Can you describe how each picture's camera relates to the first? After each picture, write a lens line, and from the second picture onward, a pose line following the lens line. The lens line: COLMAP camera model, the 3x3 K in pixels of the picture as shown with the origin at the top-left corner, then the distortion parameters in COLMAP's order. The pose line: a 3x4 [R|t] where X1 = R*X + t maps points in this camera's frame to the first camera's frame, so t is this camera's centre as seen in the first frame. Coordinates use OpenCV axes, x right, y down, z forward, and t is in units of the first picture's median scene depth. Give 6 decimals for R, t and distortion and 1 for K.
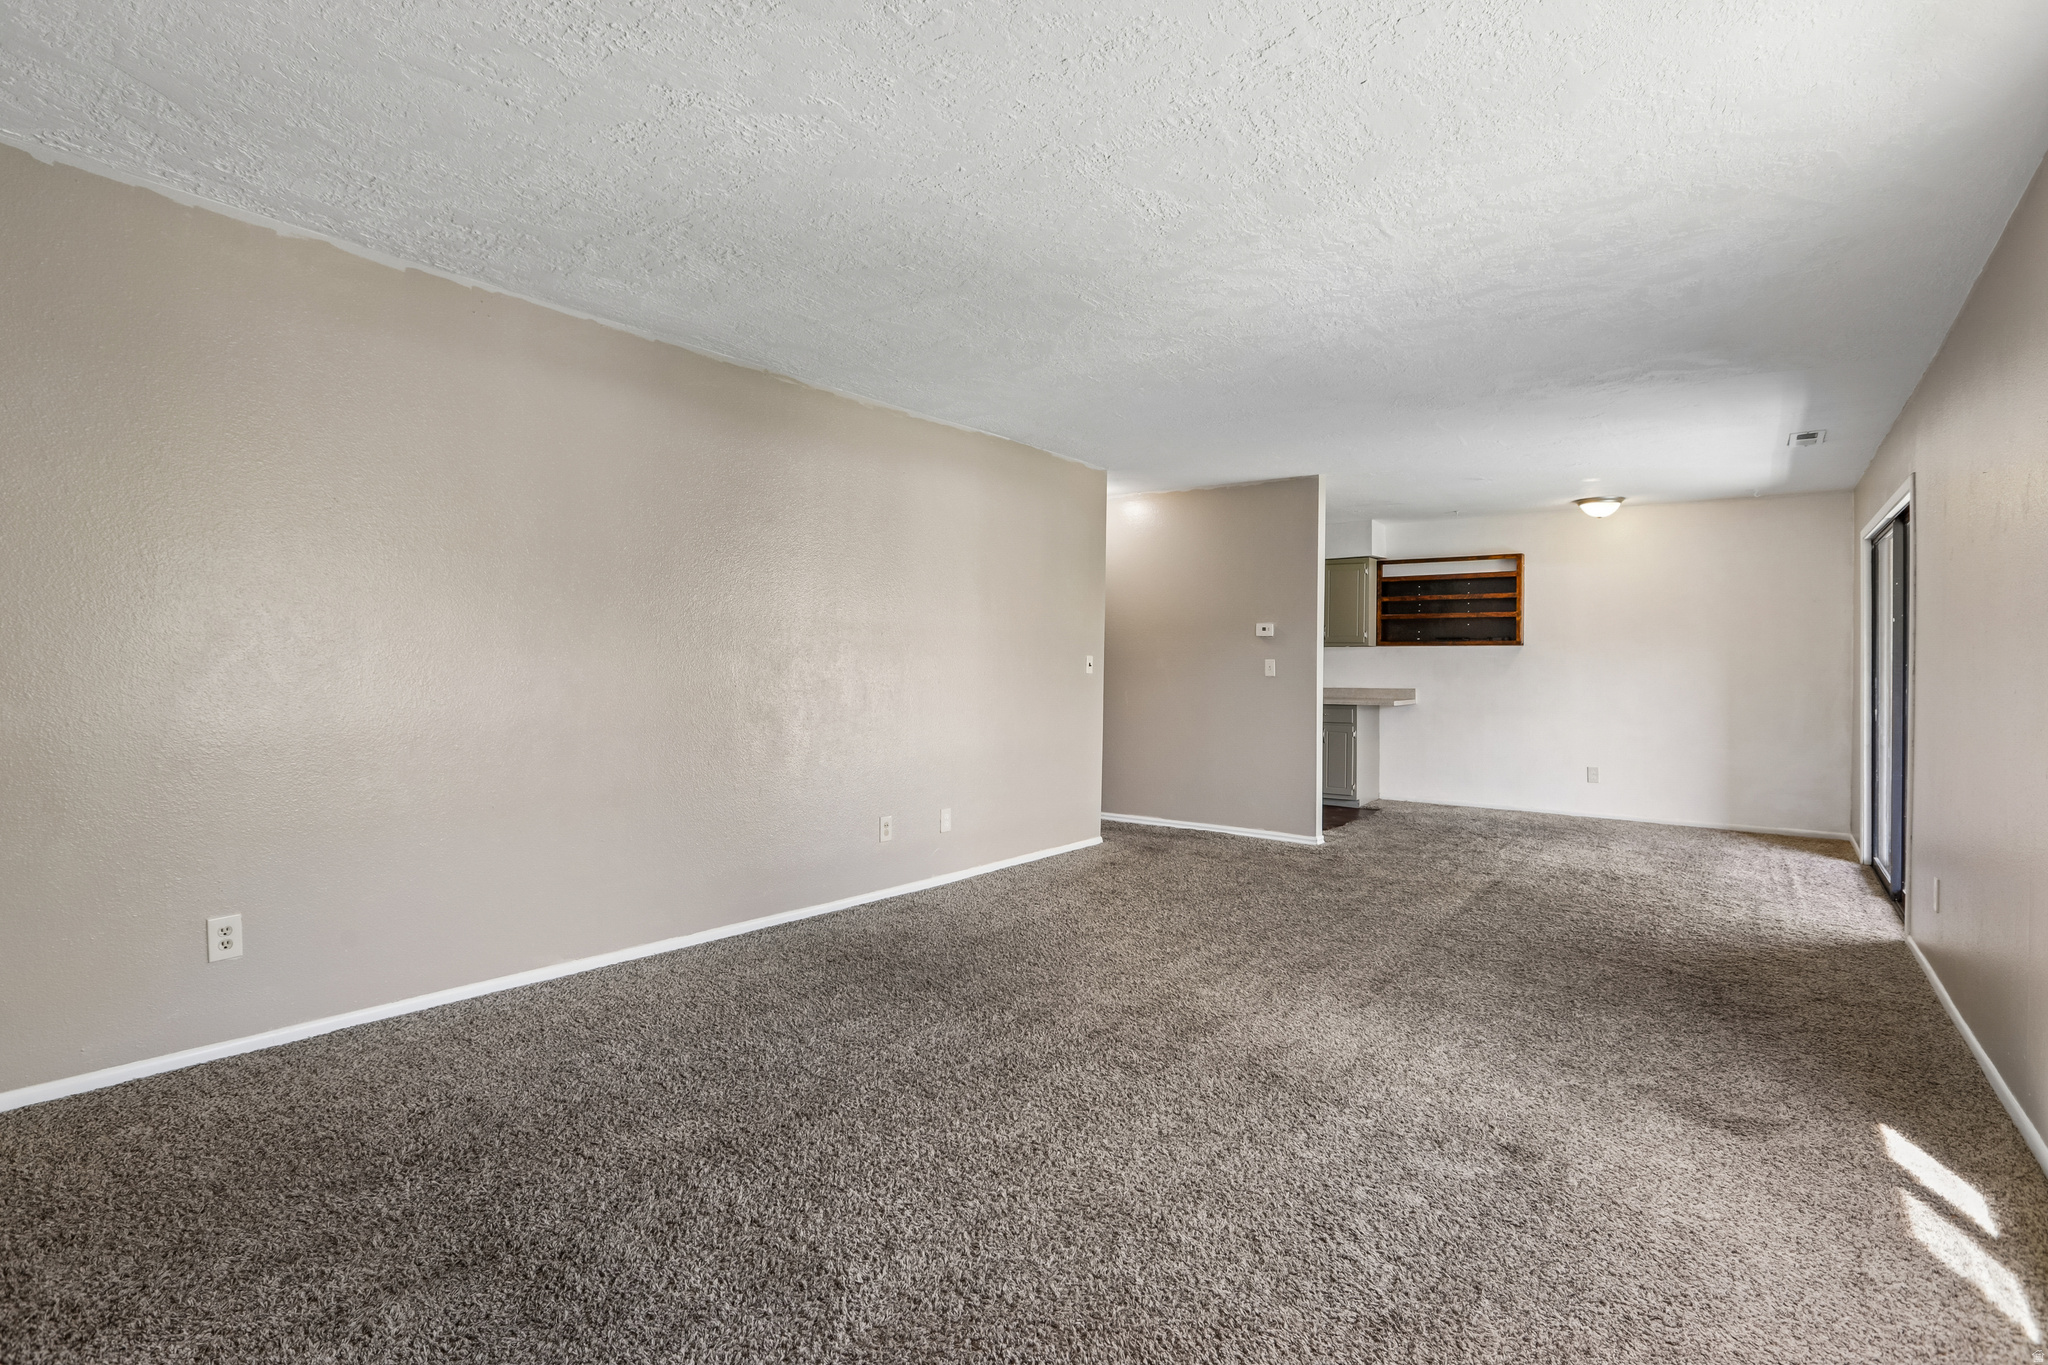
lens RADIAL K [[985.9, 0, 1021.9], [0, 985.9, 666.1], [0, 0, 1]] dist [-0.002053, -0.000388]
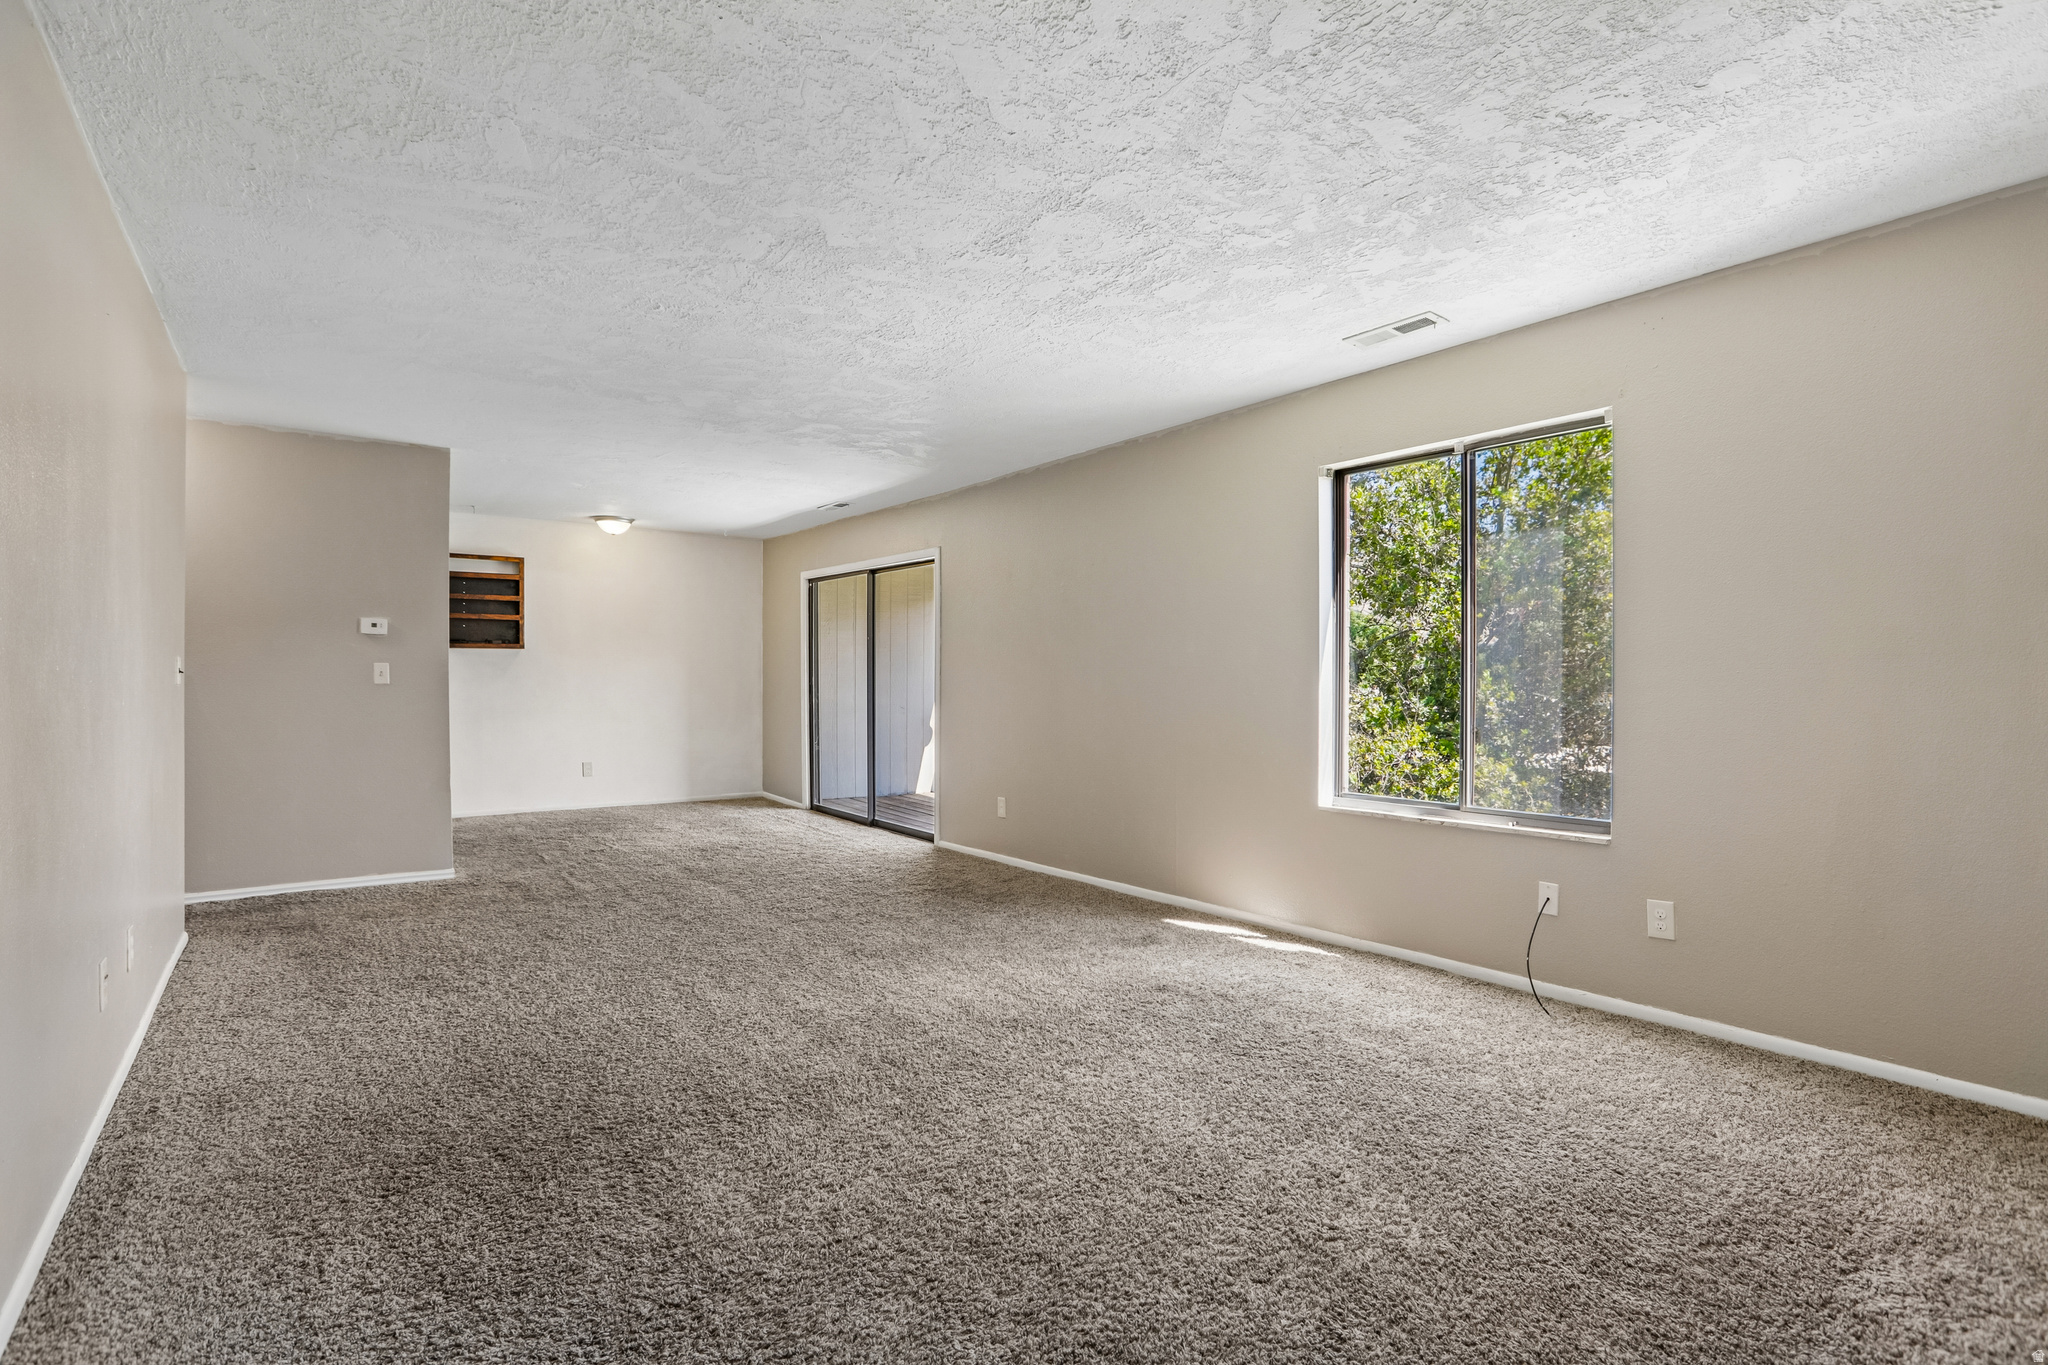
lens RADIAL K [[968.0, 0, 1024.0], [0, 968.0, 682.5], [0, 0, 1]] dist [-0.035816, 0.000011]
pose [[0.286179, -0.016641, 0.958032, -0.353500], [0.001802, 0.999857, 0.016829, -0.002980], [-0.958175, -0.003090, 0.286168, 0.280476]]
